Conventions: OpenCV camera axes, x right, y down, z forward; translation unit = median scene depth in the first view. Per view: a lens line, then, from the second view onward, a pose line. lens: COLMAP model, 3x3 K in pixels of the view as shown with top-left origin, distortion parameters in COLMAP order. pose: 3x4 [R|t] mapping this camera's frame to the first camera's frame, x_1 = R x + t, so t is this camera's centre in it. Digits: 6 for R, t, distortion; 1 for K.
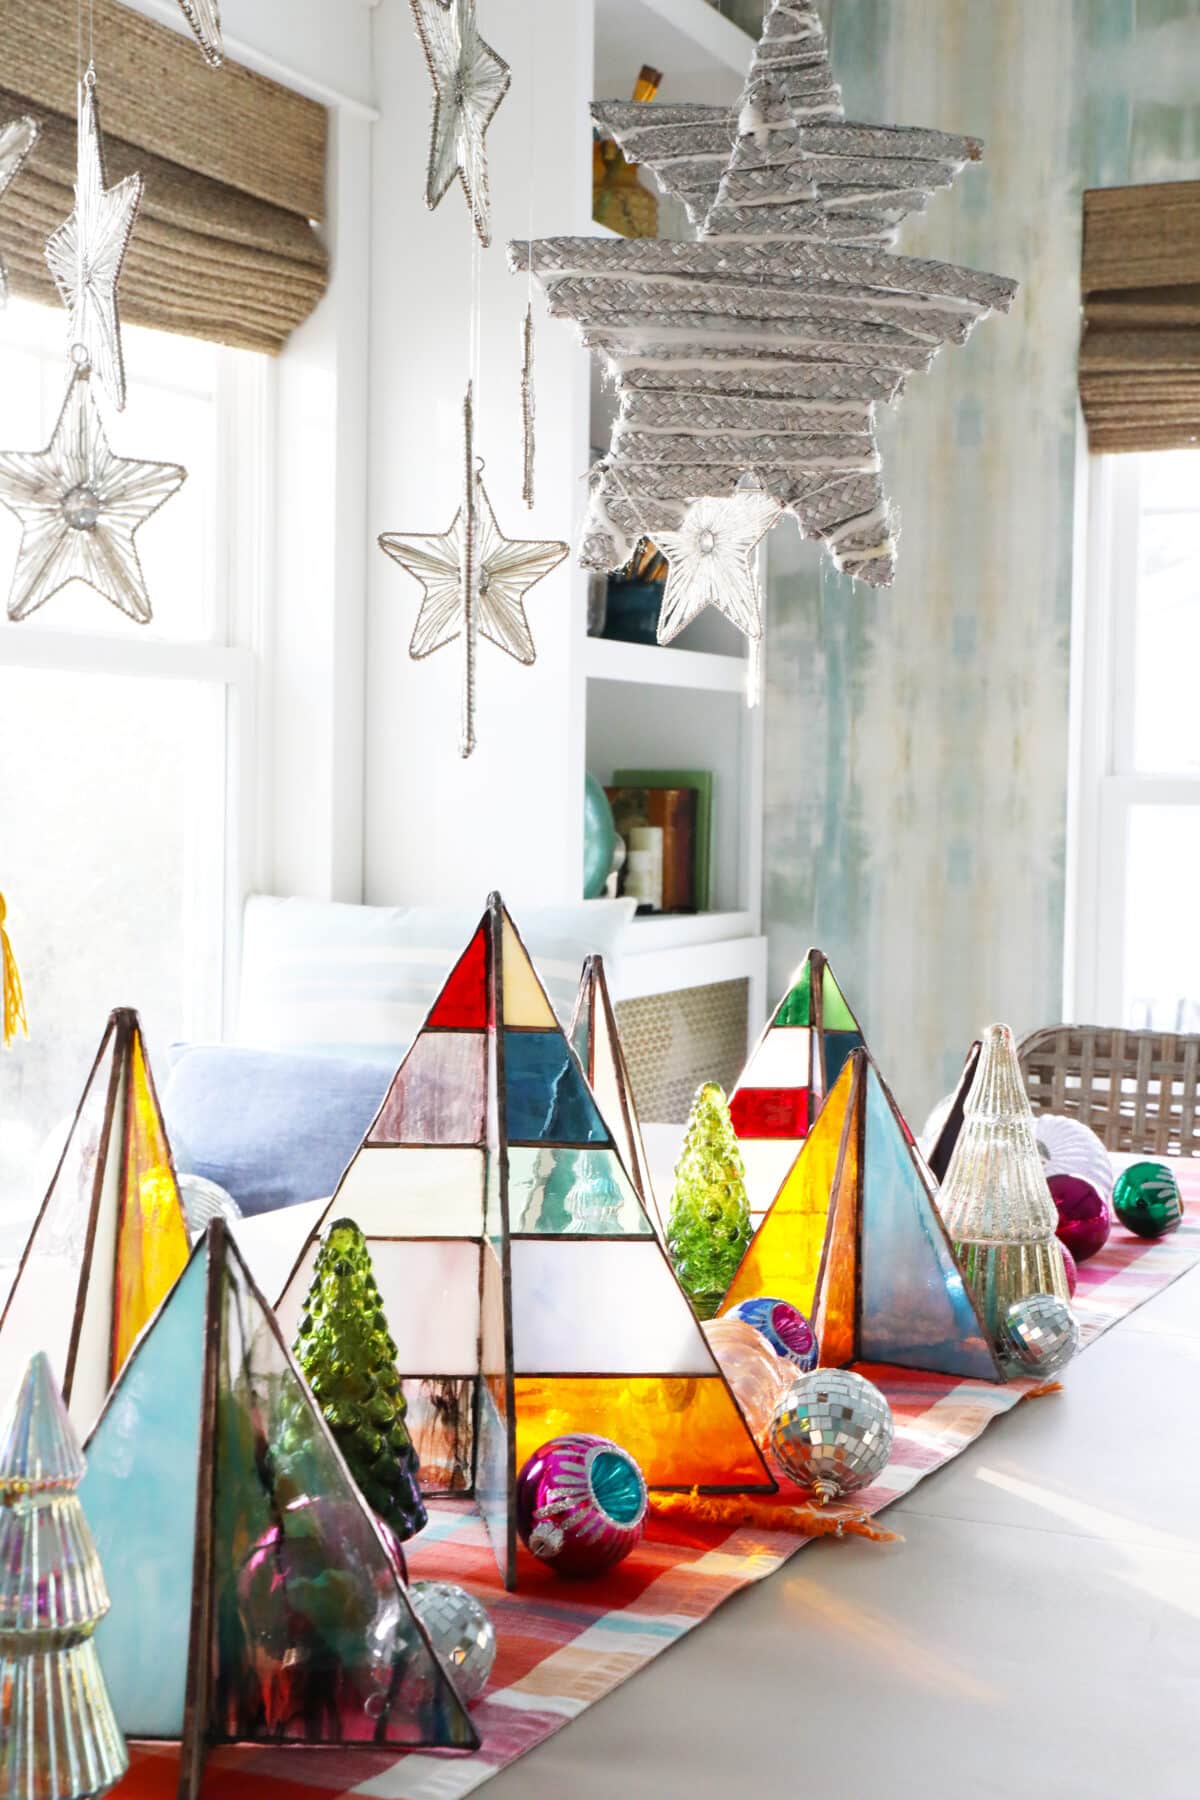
lens RADIAL K [[2555.1, 0, 599.6], [0, 2555.1, 901.9], [0, 0, 1]] dist [0.027453, 0.128441]
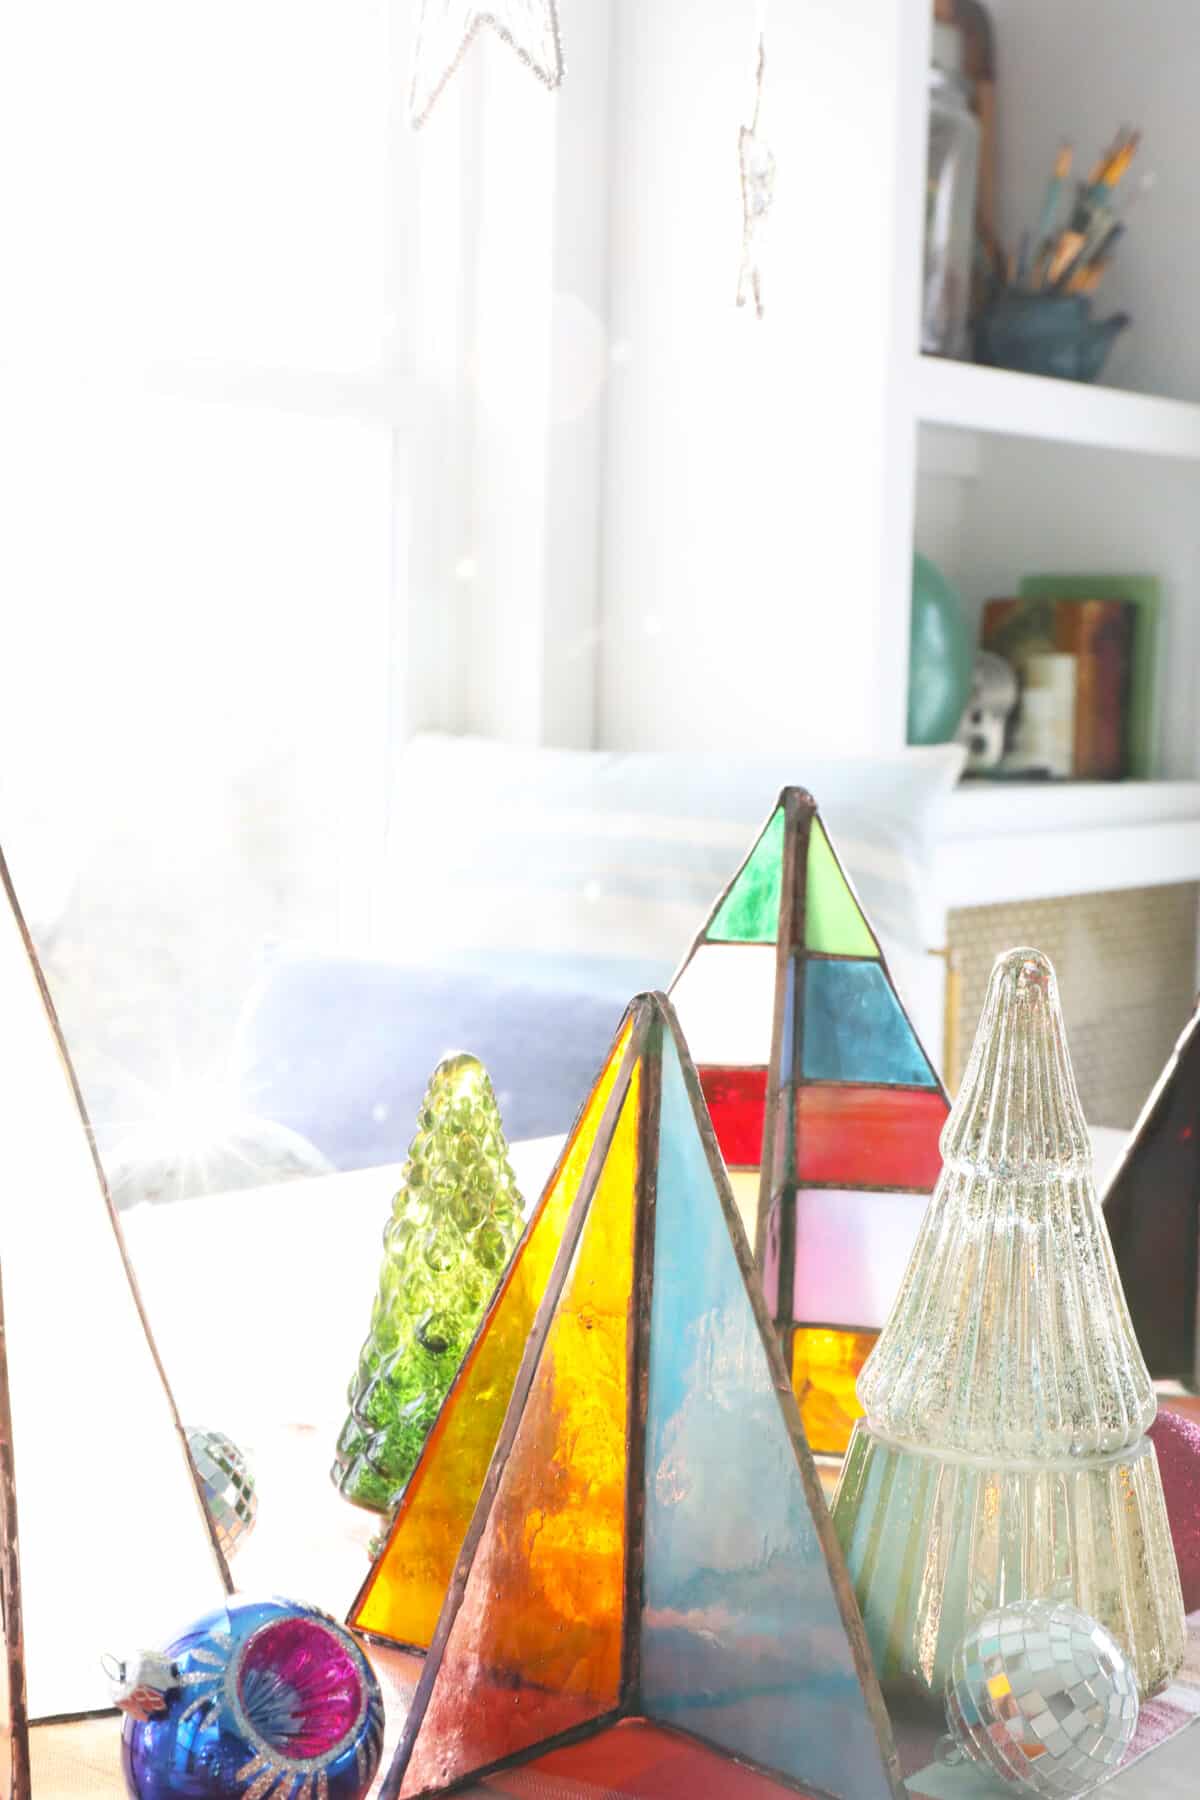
lens RADIAL K [[2940.6, 0, 608.6], [0, 2940.6, 897.8], [0, 0, 1]] dist [0.051035, 0.079098]
pose [[0.974528, 0.029829, -0.222272, 0.111248], [-0.022056, 0.999058, 0.037374, 0.012493], [0.223177, -0.031520, 0.974268, 0.282371]]
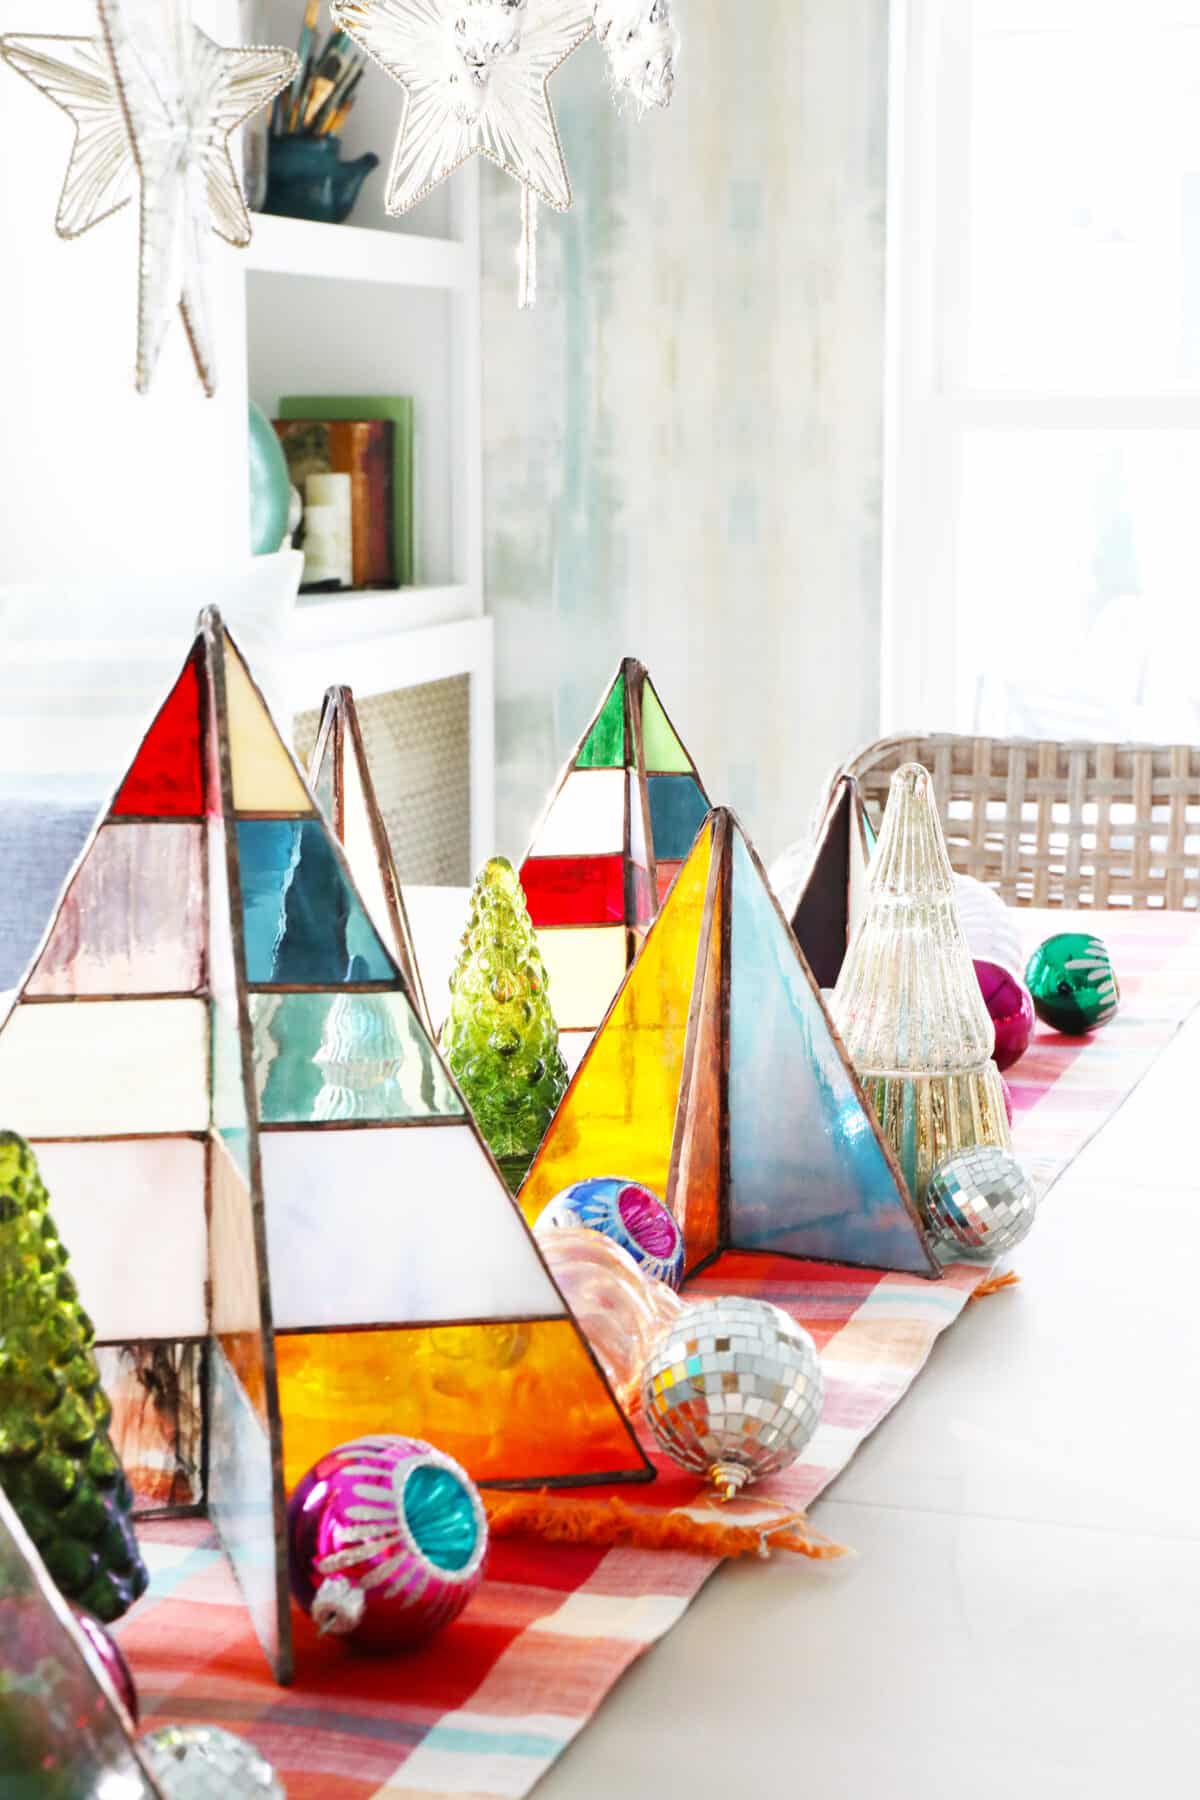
lens RADIAL K [[3199.1, 0, 601.0], [0, 3199.1, 893.7], [0, 0, 1]] dist [0.076736, 0.133432]
pose [[0.993172, -0.033136, 0.111858, -0.015525], [0.021254, 0.994162, 0.105786, -0.006481], [-0.114711, -0.102686, 0.988077, 0.078265]]
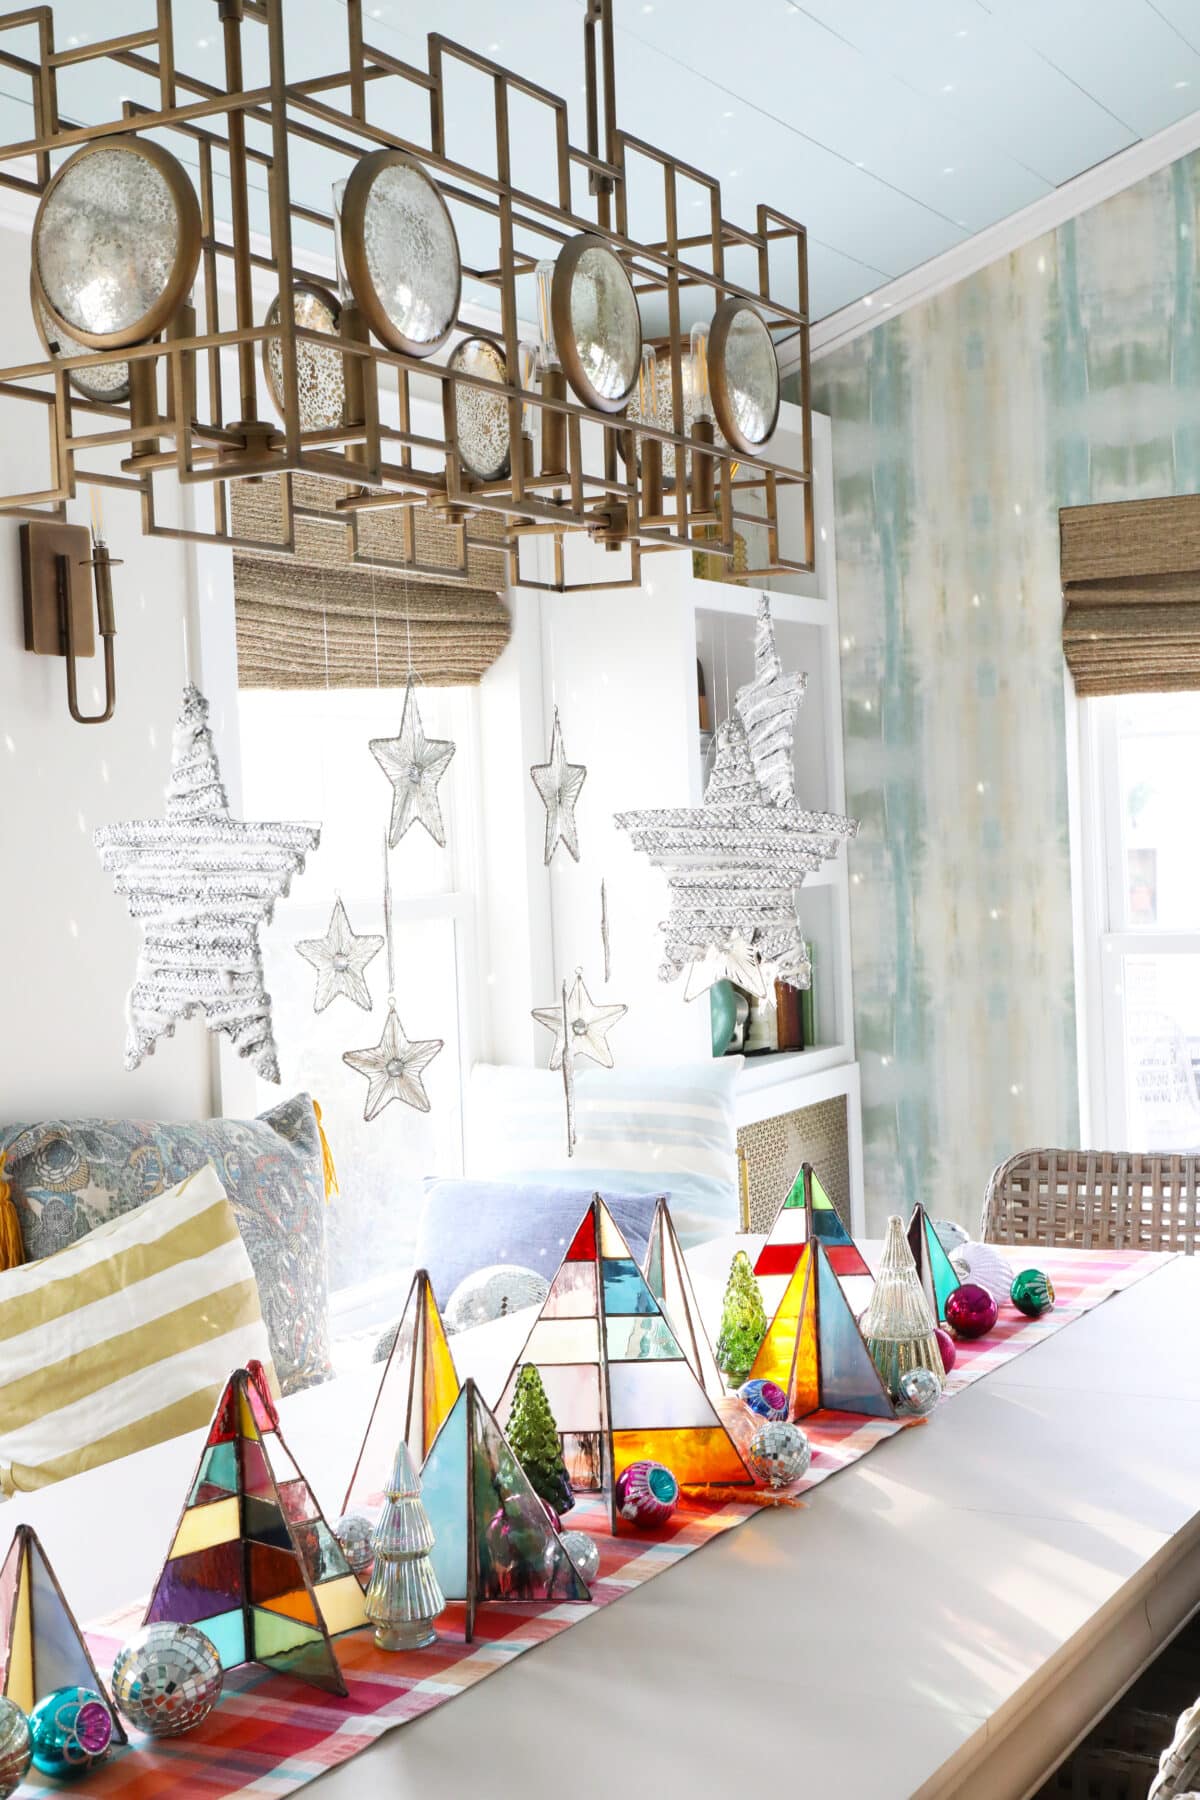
lens RADIAL K [[2387.8, 0, 597.3], [0, 2387.8, 898.2], [0, 0, 1]] dist [0.005770, 0.131531]
pose [[0.994949, -0.052064, -0.085822, 0.058307], [0.051222, 0.998615, -0.011986, -0.092690], [0.086328, 0.007530, 0.996238, -0.384715]]
